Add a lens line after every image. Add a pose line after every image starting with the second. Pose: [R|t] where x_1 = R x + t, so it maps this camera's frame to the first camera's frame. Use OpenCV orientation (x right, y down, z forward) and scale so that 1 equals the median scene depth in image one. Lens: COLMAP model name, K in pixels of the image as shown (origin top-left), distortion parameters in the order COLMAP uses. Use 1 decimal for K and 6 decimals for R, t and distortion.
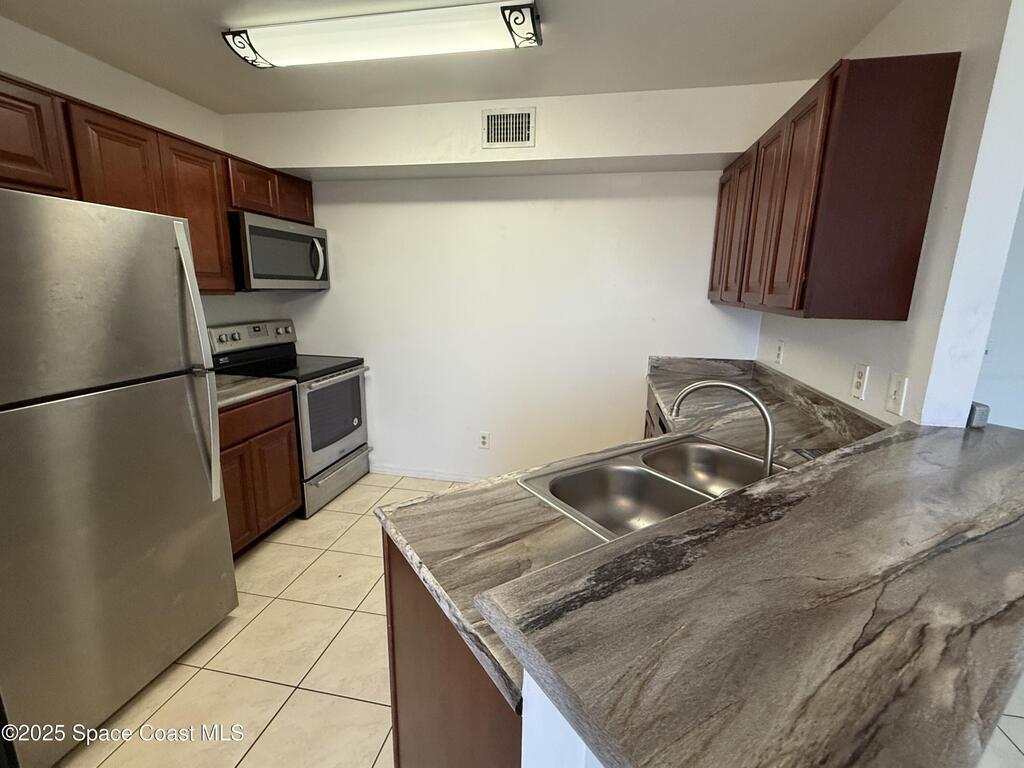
lens RADIAL K [[447.5, 0, 512.0], [0, 447.5, 384.0], [0, 0, 1]] dist [-0.001067, -0.000594]
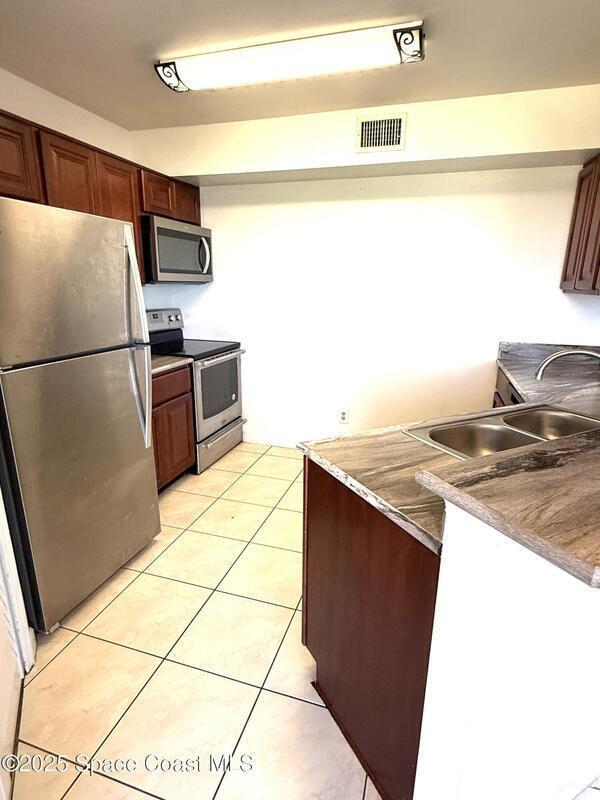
lens RADIAL K [[424.7, 0, 300.0], [0, 424.7, 400.0], [0, 0, 1]] dist [0.005169, 0.000117]
pose [[0.993839, 0.024241, -0.108146, -0.077660], [-0.018191, 0.998232, 0.056585, 0.036071], [0.109327, -0.054269, 0.992523, -0.112684]]
